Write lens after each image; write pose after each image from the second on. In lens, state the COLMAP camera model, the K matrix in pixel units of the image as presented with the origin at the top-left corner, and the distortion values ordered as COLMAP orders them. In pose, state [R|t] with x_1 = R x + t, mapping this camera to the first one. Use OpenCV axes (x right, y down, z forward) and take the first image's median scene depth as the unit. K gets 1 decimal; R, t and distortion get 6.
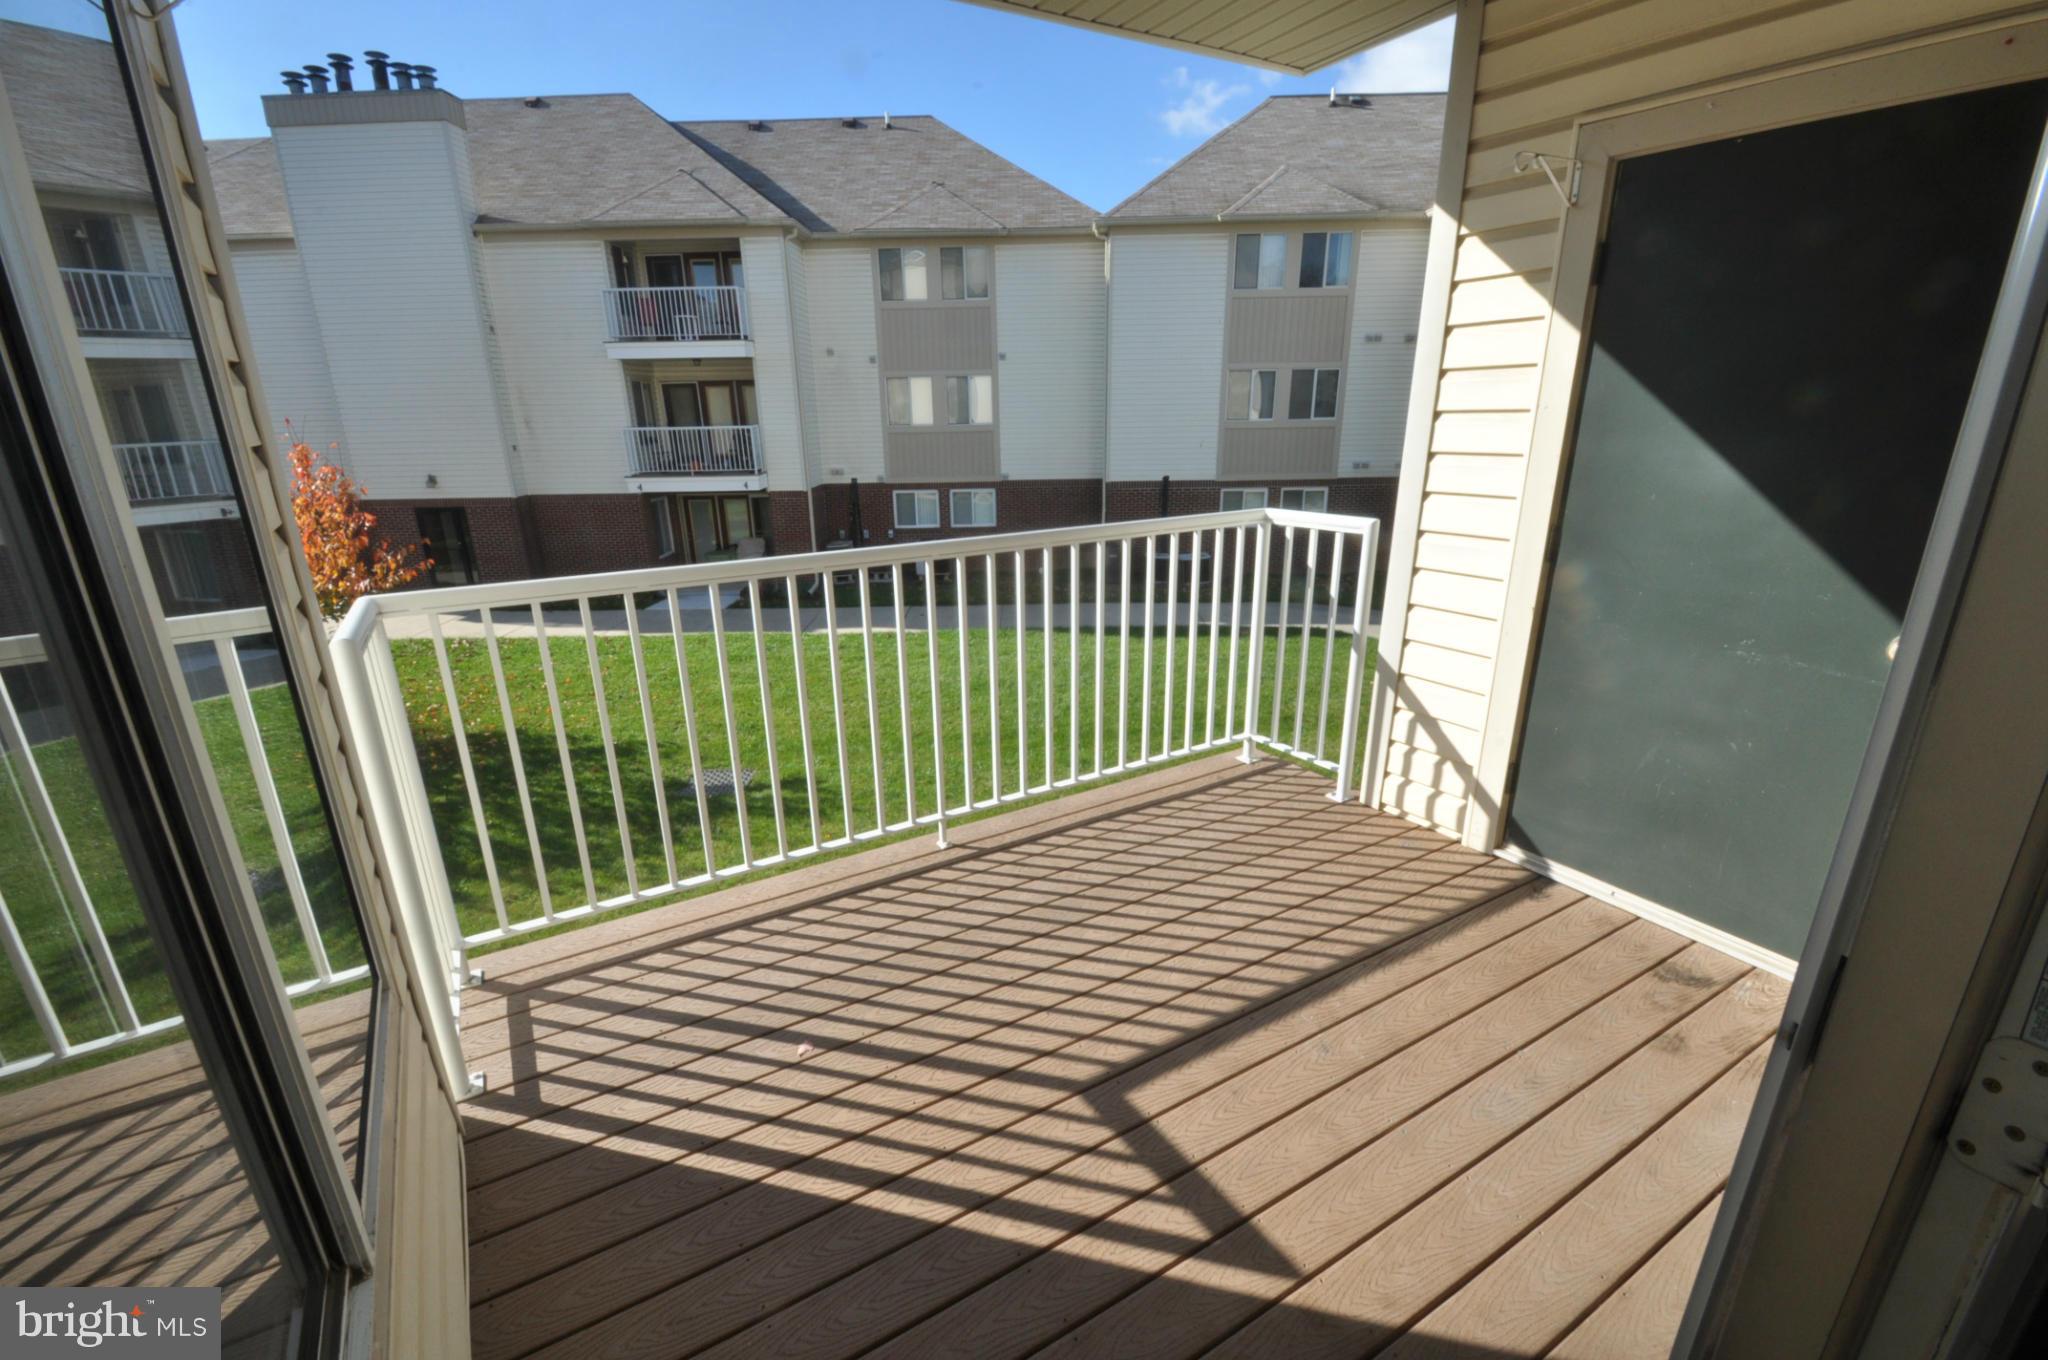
lens RADIAL K [[886.9, 0, 1018.5], [0, 886.9, 701.5], [0, 0, 1]] dist [0.029517, -0.031959]
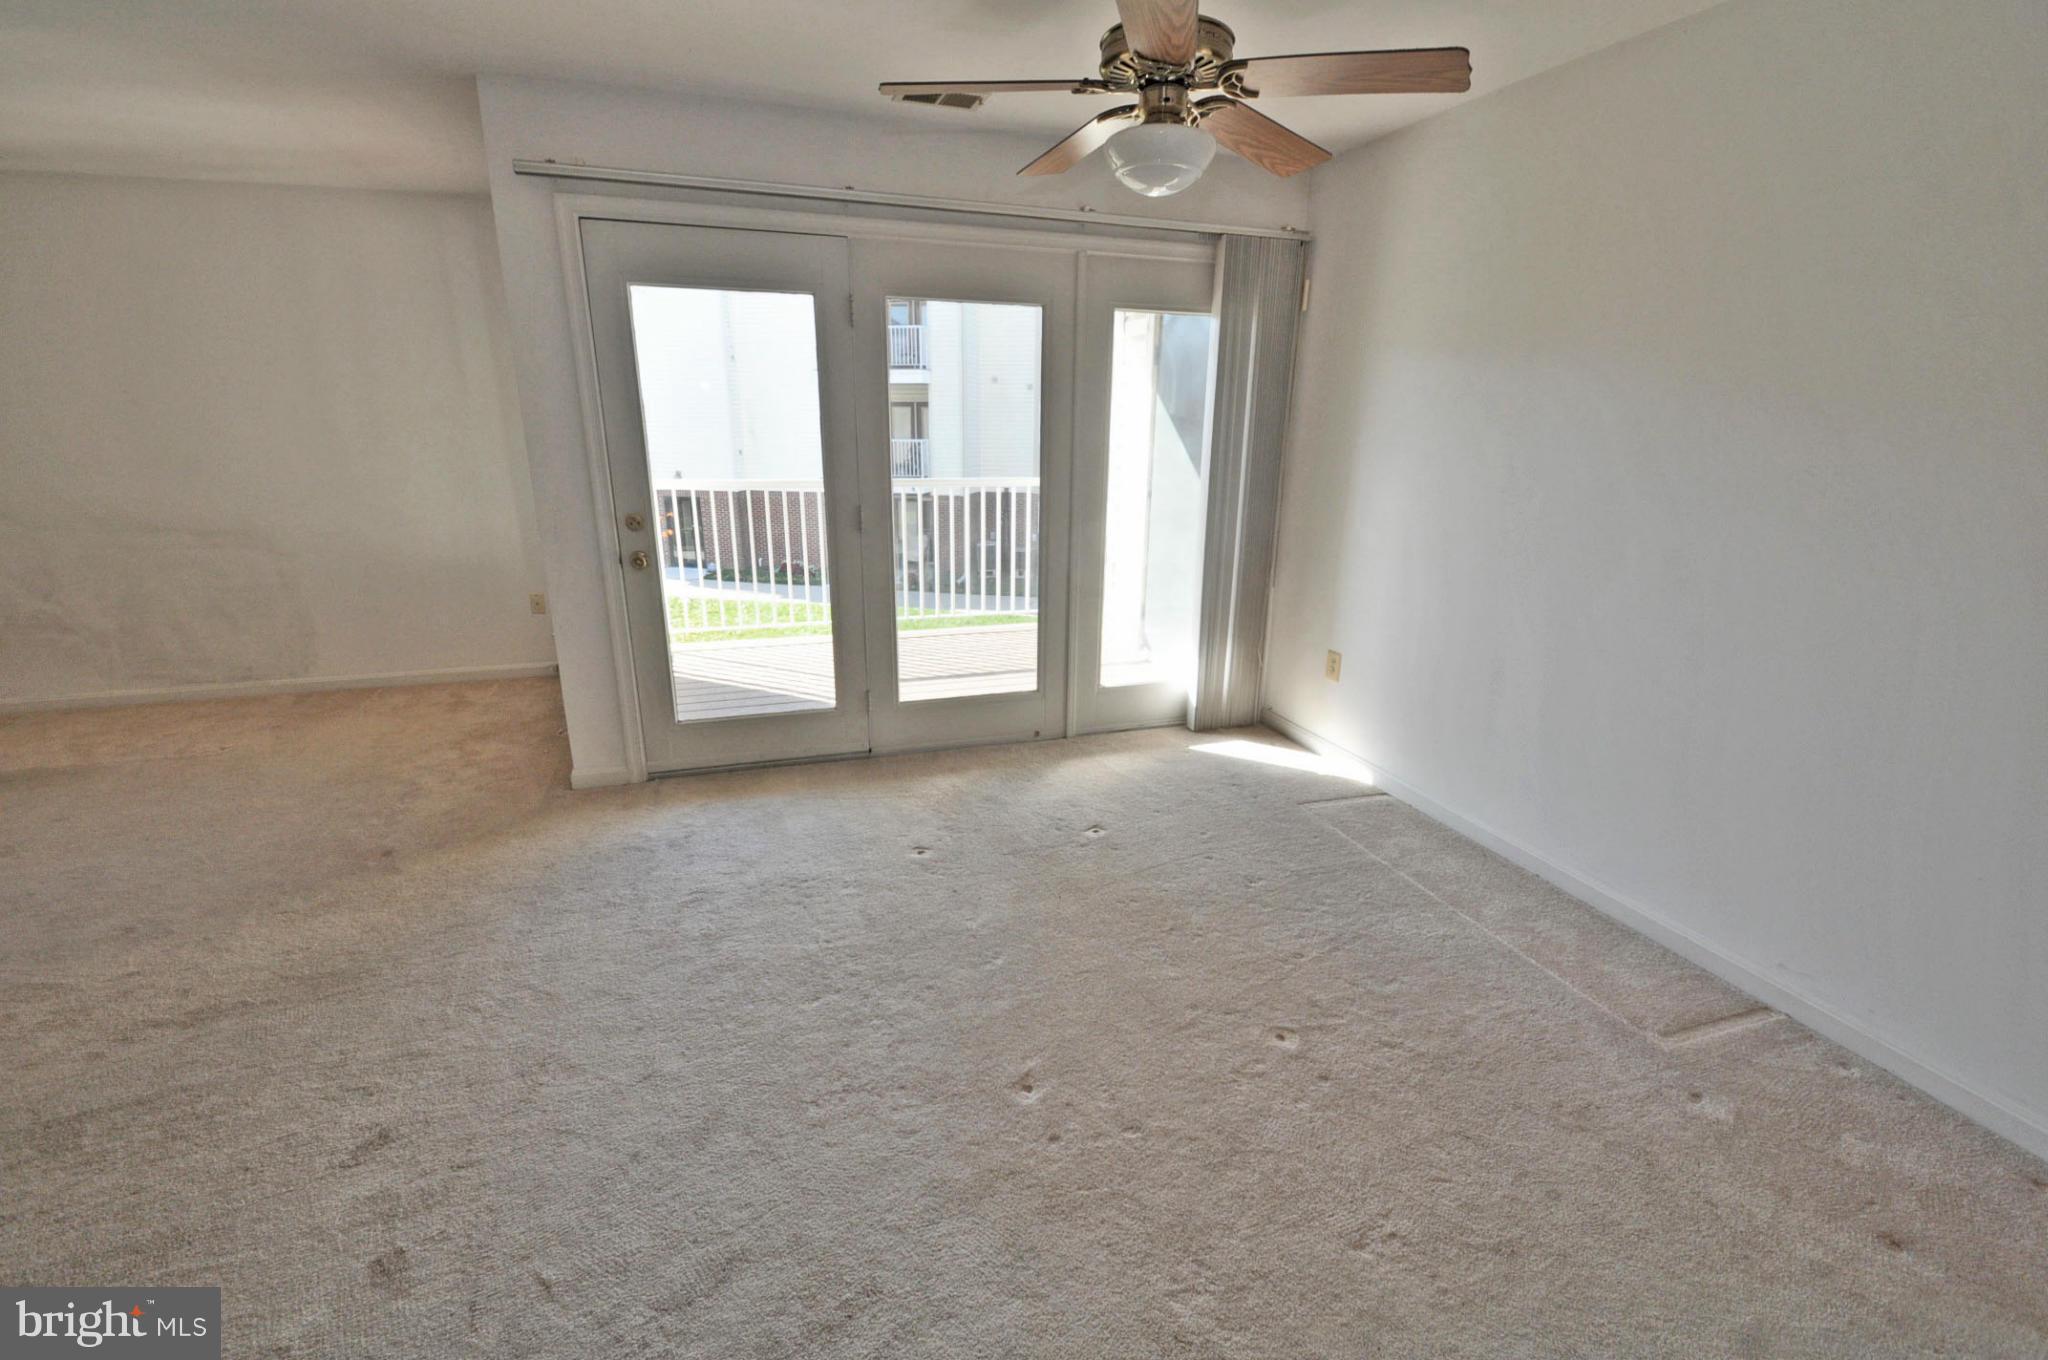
lens RADIAL K [[890.6, 0, 1017.9], [0, 890.6, 705.8], [0, 0, 1]] dist [0.013708, -0.018220]
pose [[0.975380, 0.090214, -0.201233, 0.576822], [-0.094564, 0.995445, -0.012087, 0.280112], [0.199226, 0.030819, 0.979469, -0.792090]]
